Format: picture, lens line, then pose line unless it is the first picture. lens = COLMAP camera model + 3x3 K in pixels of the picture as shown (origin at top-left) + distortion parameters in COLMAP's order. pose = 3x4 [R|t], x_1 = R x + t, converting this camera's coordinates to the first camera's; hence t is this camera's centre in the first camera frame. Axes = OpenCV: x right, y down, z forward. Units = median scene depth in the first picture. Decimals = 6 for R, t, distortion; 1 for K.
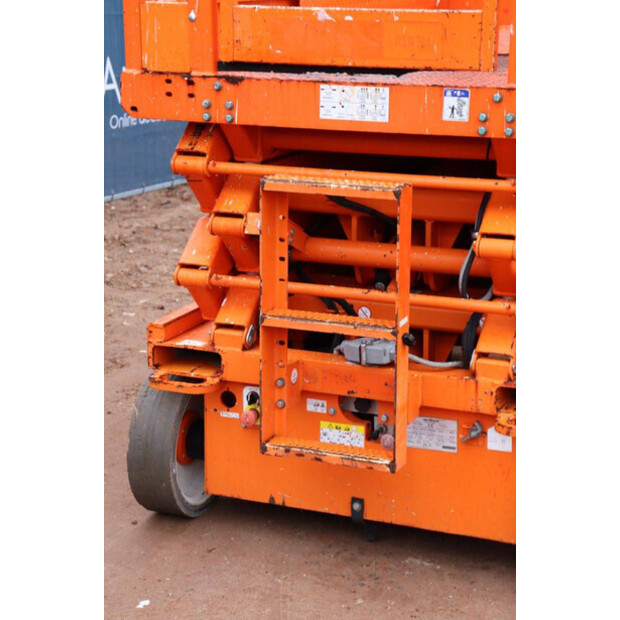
lens RADIAL K [[1473.3, 0, 311.1], [0, 1473.3, 301.0], [0, 0, 1]] dist [0.394350, 0.119692]
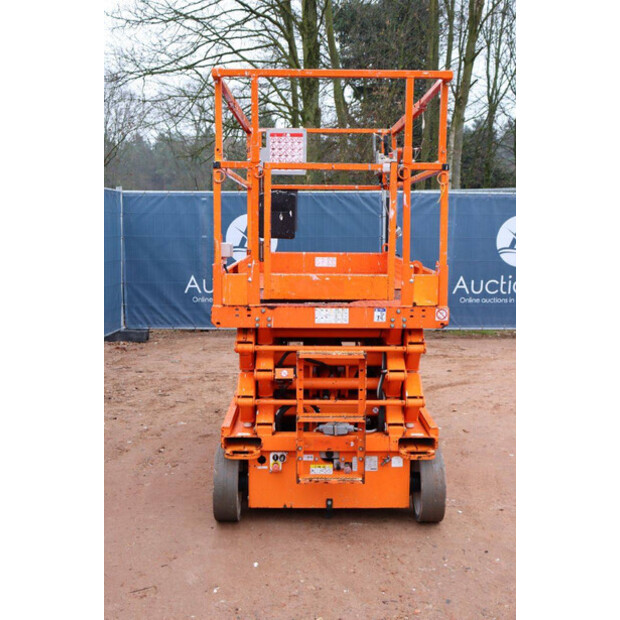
lens RADIAL K [[732.9, 0, 310.0], [0, 732.9, 310.0], [0, 0, 1]] dist [0.002162, 0.032128]
pose [[0.919375, -0.046353, 0.390642, -0.403950], [0.090424, 0.991344, -0.095182, -0.039089], [-0.382848, 0.122831, 0.915609, 0.015206]]
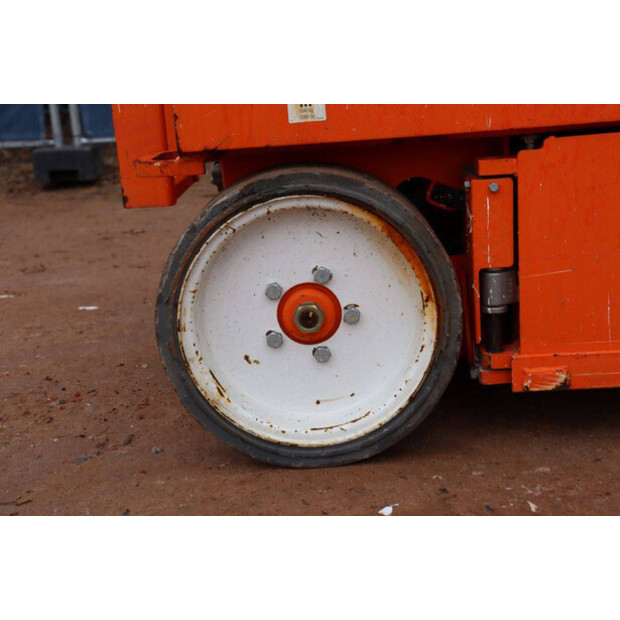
lens RADIAL K [[924.4, 0, 310.0], [0, 924.4, 310.0], [0, 0, 1]] dist [-0.013811, 0.871730]
pose [[0.367783, 0.217570, -0.904101, 0.508975], [-0.148499, 0.973509, 0.173864, 0.066319], [0.917978, 0.070314, 0.390349, 0.860173]]
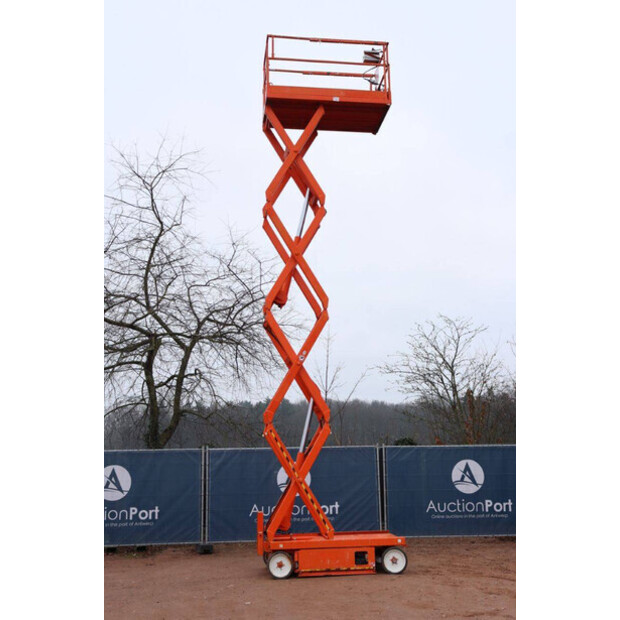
lens RADIAL K [[693.5, 0, 310.0], [0, 693.5, 310.0], [0, 0, 1]] dist [-0.018469, 0.009248]
pose [[0.495394, -0.196357, -0.846185, 3.003445], [-0.181913, 0.929067, -0.322089, 0.045109], [0.849407, 0.313493, 0.424534, -0.509184]]
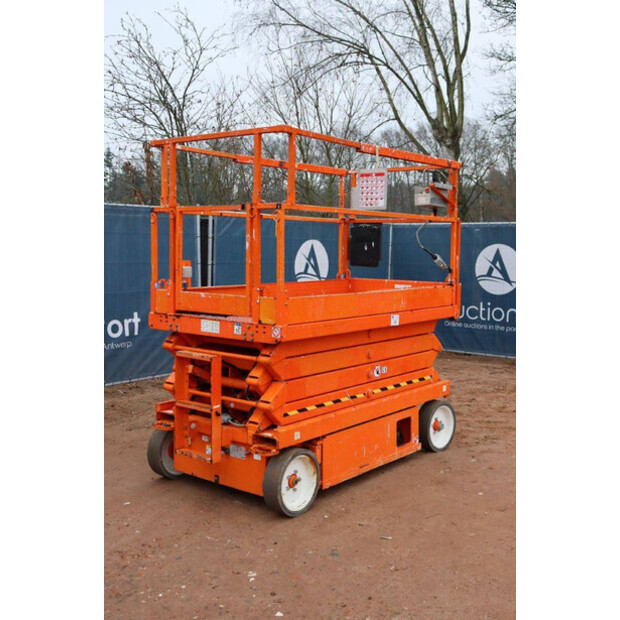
lens RADIAL K [[719.9, 0, 310.0], [0, 719.9, 310.0], [0, 0, 1]] dist [-0.007270, 0.020607]
pose [[0.961781, 0.032071, -0.271934, 0.542836], [-0.072011, 0.987784, -0.138194, 0.008279], [0.264180, 0.152495, 0.952342, -0.220415]]
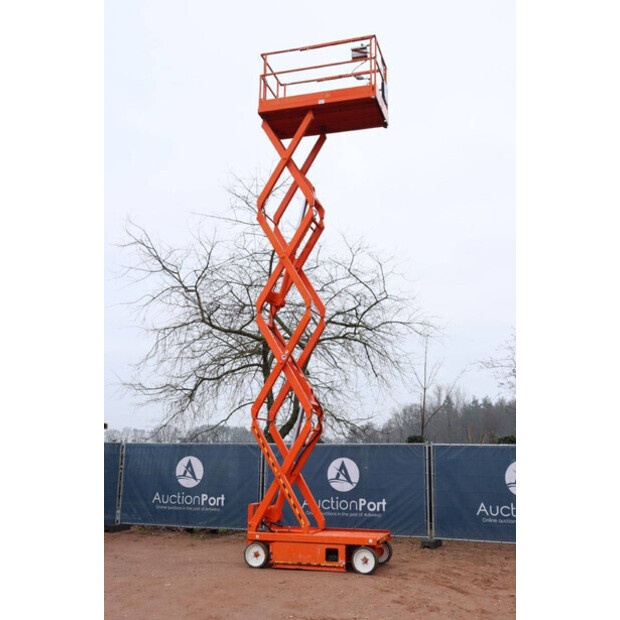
lens RADIAL K [[663.3, 0, 310.0], [0, 663.3, 310.0], [0, 0, 1]] dist [-0.041744, 0.022950]
pose [[0.095445, -0.217016, -0.971491, 3.379236], [-0.239676, 0.942225, -0.234026, -0.276291], [0.966150, 0.255180, 0.037917, 0.835790]]
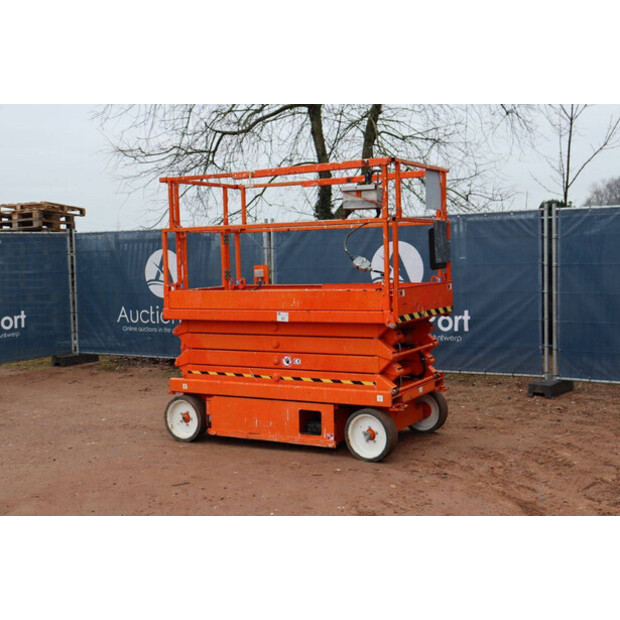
lens RADIAL K [[815.9, 0, 310.0], [0, 815.9, 310.0], [0, 0, 1]] dist [0.019805, 0.032834]
pose [[-0.116023, 0.066800, -0.990998, 2.145679], [-0.204669, 0.974716, 0.089665, -0.377020], [0.971931, 0.213229, -0.099417, 1.443714]]
